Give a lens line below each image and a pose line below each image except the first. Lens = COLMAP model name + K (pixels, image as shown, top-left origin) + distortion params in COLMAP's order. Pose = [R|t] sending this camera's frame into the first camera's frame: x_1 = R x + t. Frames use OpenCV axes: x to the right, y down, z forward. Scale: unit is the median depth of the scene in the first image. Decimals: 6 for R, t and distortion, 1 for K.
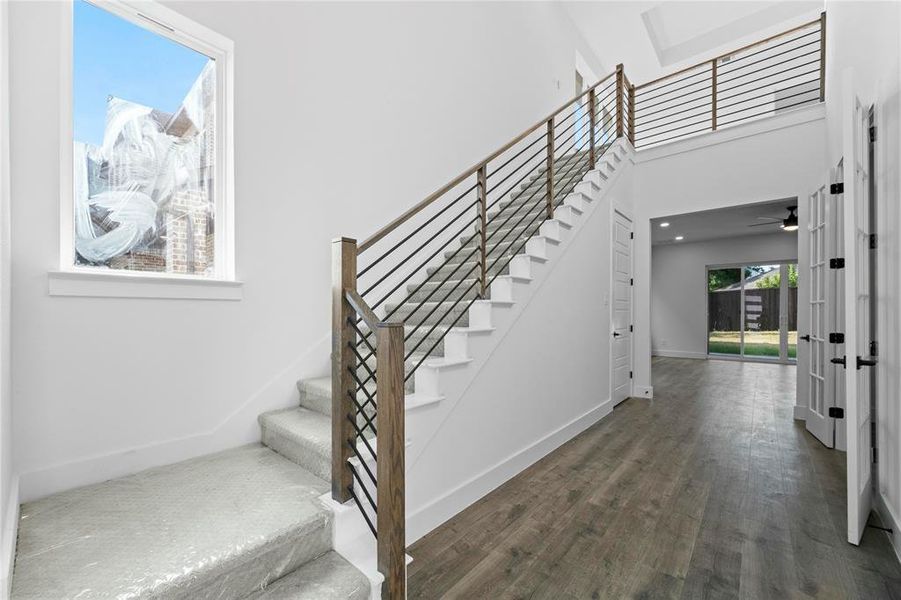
lens RADIAL K [[362.4, 0, 447.4], [0, 362.4, 309.9], [0, 0, 1]] dist [-0.001984, 0.000171]
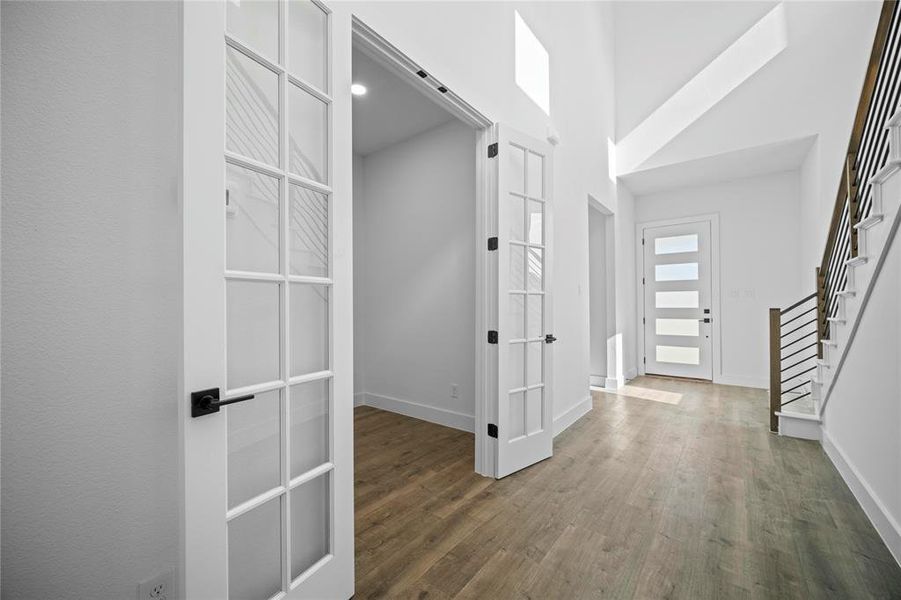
lens RADIAL K [[362.4, 0, 447.4], [0, 362.4, 309.9], [0, 0, 1]] dist [-0.001984, 0.000171]
pose [[-0.998883, 0.007488, -0.046659, 1.162765], [0.007459, 0.999972, 0.000790, 0.013734], [0.046663, 0.000441, -0.998911, 1.799105]]
